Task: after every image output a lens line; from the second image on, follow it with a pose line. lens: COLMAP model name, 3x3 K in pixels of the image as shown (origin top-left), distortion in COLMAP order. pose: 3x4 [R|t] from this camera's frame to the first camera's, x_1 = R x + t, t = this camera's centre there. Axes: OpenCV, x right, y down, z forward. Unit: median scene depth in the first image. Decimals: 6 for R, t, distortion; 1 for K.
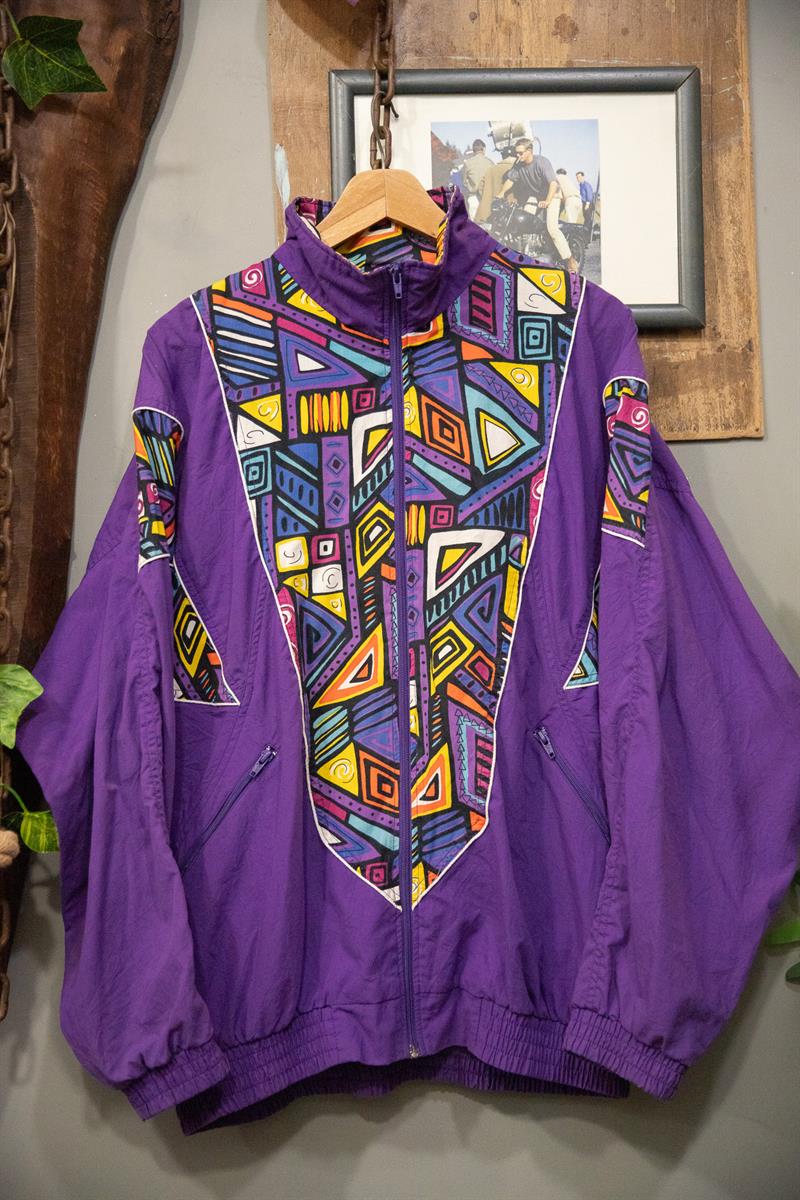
lens RADIAL K [[1619.8, 0, 401.9], [0, 1619.8, 591.4], [0, 0, 1]] dist [0.067328, 0.000000]
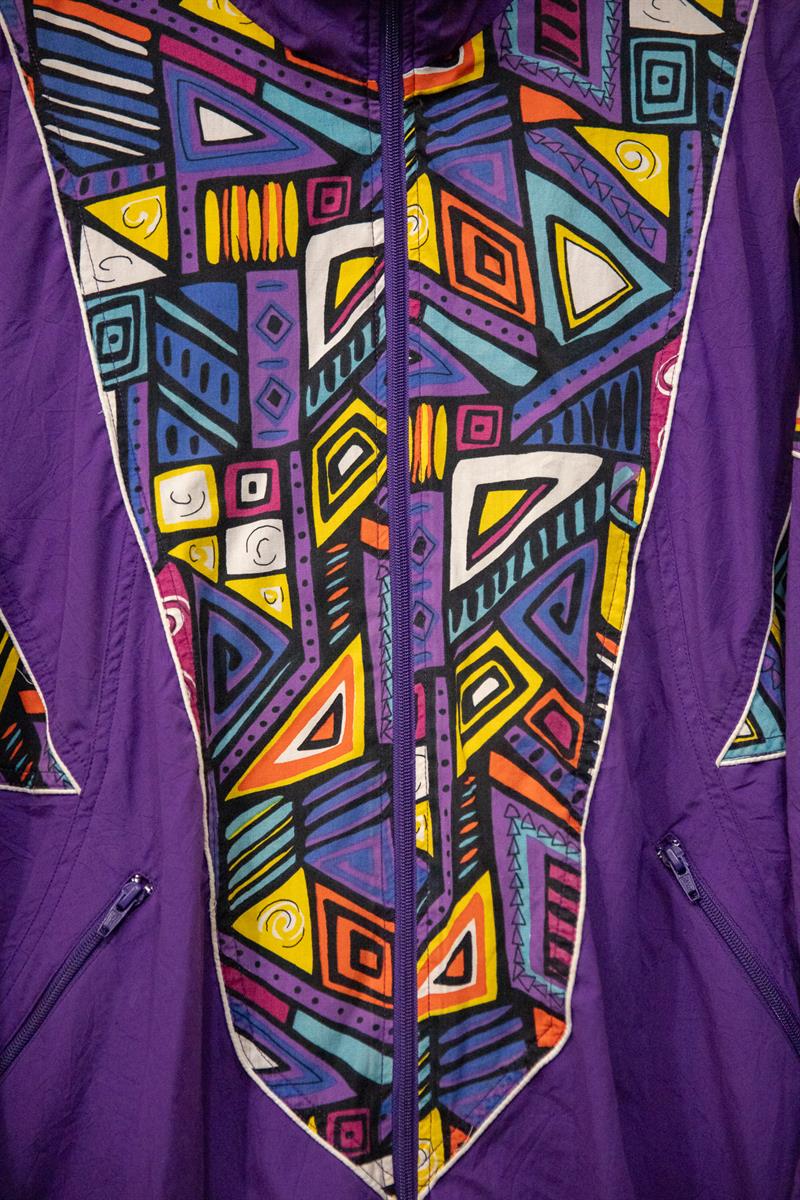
lens RADIAL K [[2152.4, 0, 383.2], [0, 2152.4, 639.4], [0, 0, 1]] dist [0.306888, 0.000000]
pose [[0.999977, 0.006257, -0.002629, -0.003691], [-0.006216, 0.999864, 0.015260, 0.010776], [0.002724, -0.015243, 0.999880, 0.316952]]
